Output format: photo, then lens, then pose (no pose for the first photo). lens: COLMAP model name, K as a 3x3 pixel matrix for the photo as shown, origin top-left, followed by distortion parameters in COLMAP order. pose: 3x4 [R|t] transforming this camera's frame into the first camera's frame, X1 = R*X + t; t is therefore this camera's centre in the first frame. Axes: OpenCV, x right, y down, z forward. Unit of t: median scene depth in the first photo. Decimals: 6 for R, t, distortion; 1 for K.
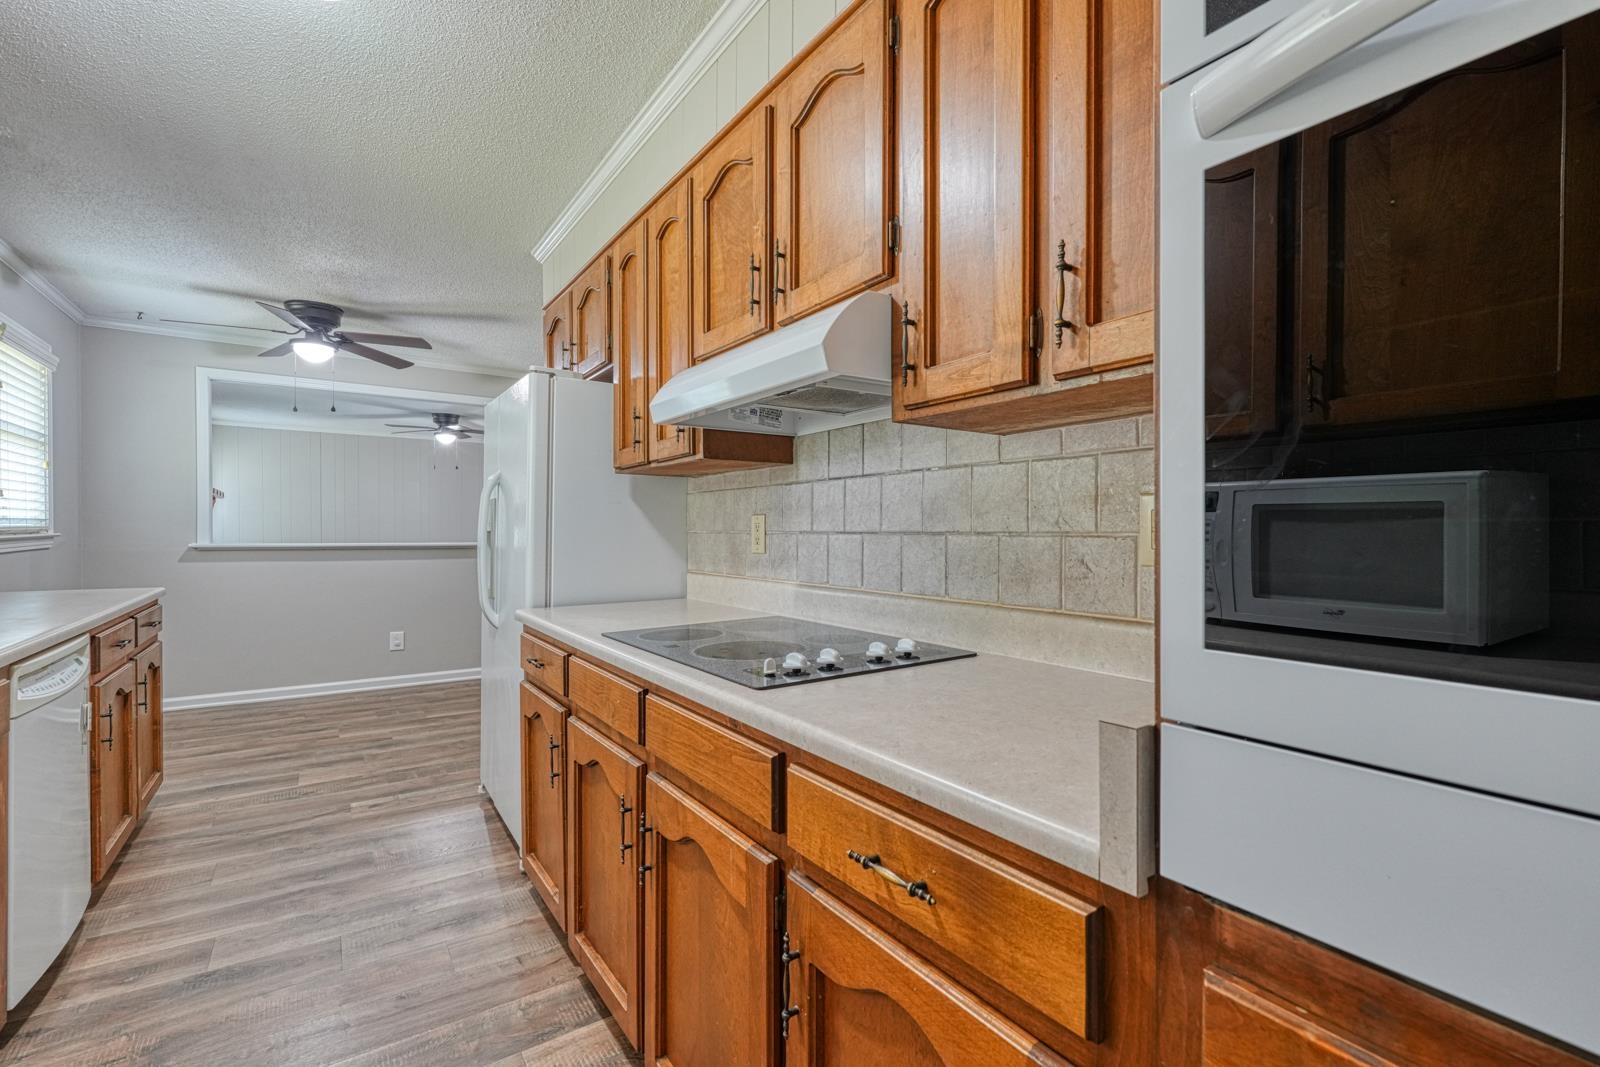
lens RADIAL K [[704.1, 0, 791.5], [0, 704.1, 536.3], [0, 0, 1]] dist [0.001290, 0.001690]
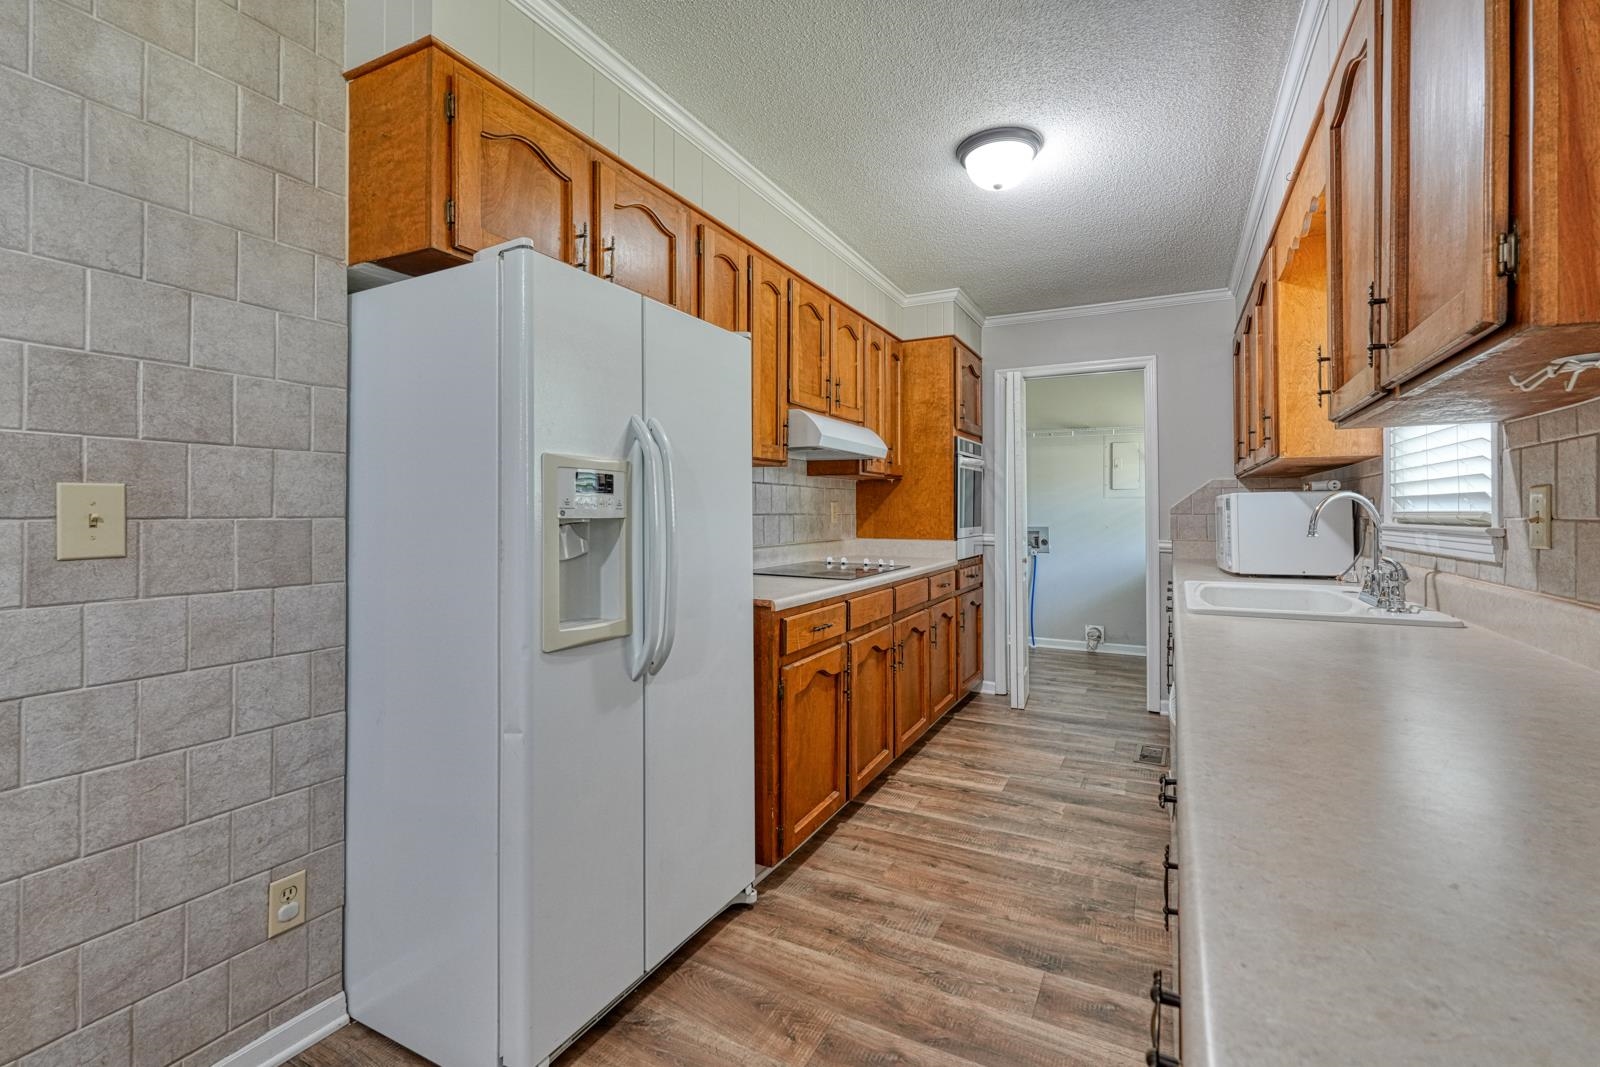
lens RADIAL K [[704.1, 0, 808.6], [0, 704.1, 505.5], [0, 0, 1]] dist [0.001290, 0.001690]
pose [[-0.483987, 0.002256, 0.875073, -0.979988], [0.004797, 0.999988, 0.000075, -0.016971], [-0.875062, 0.004234, -0.483992, 1.127804]]
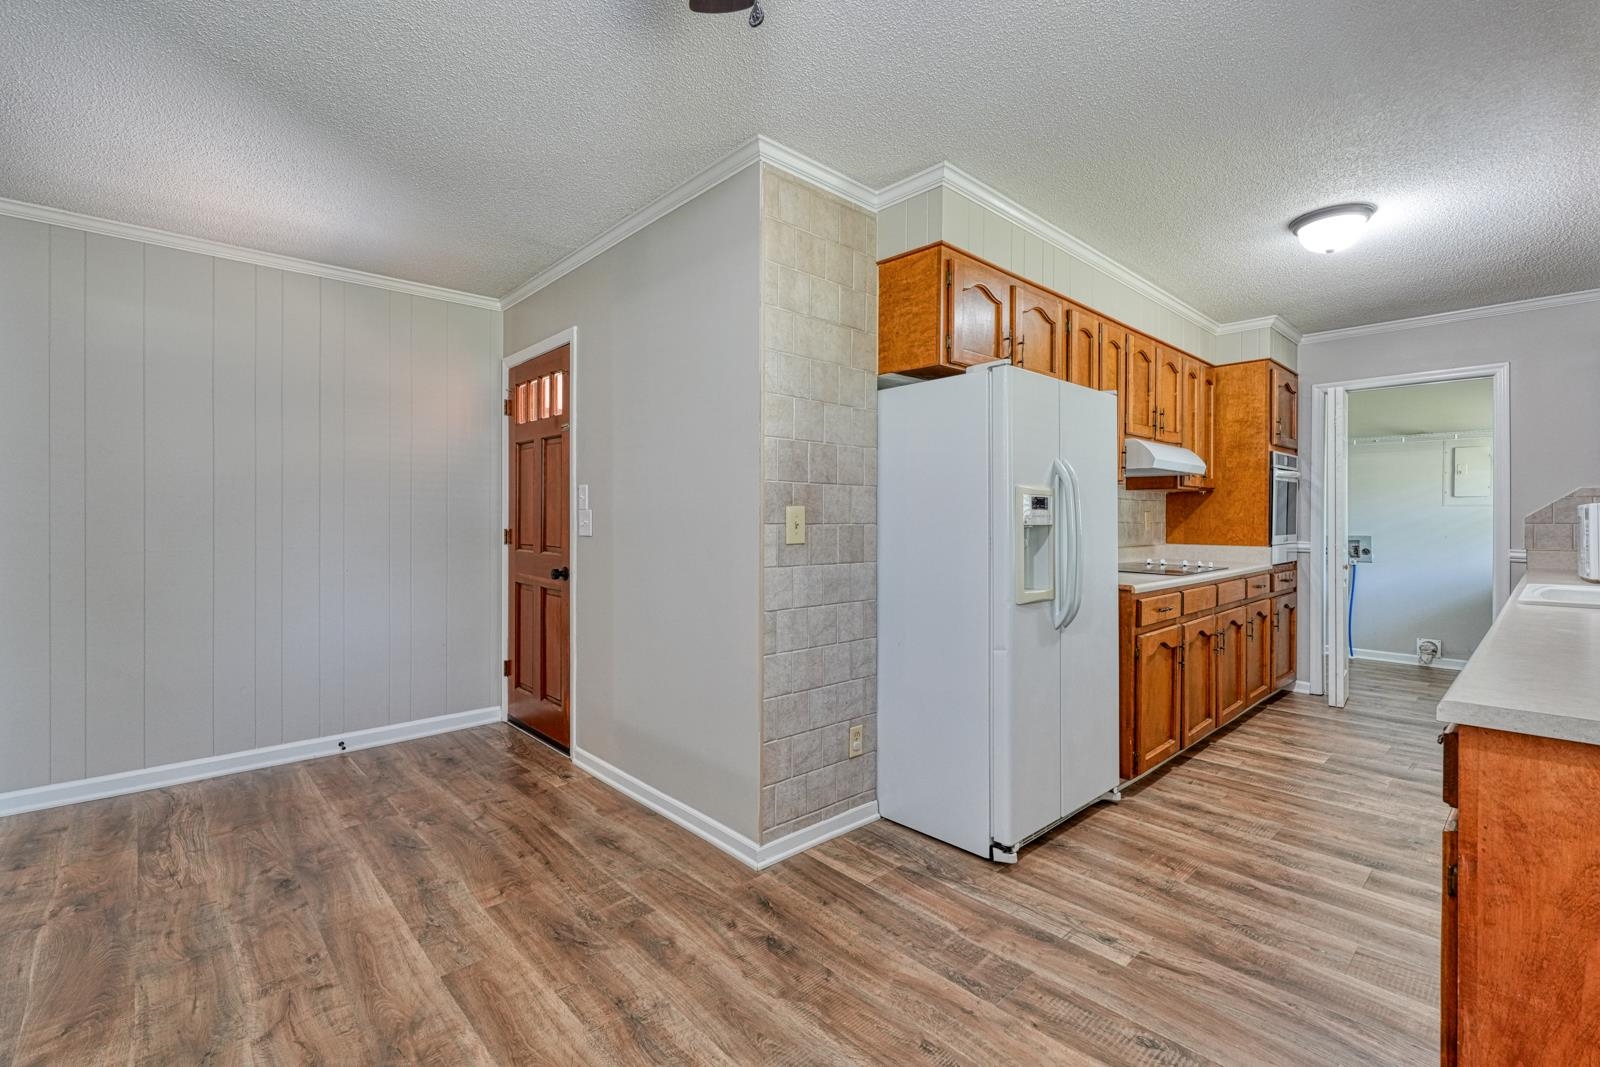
lens RADIAL K [[704.1, 0, 806.3], [0, 704.1, 525.1], [0, 0, 1]] dist [0.001290, 0.001690]
pose [[-0.162183, -0.014433, 0.986655, -1.237620], [0.006278, 0.999858, 0.015658, -0.023095], [-0.986741, 0.008734, -0.162070, 1.431205]]
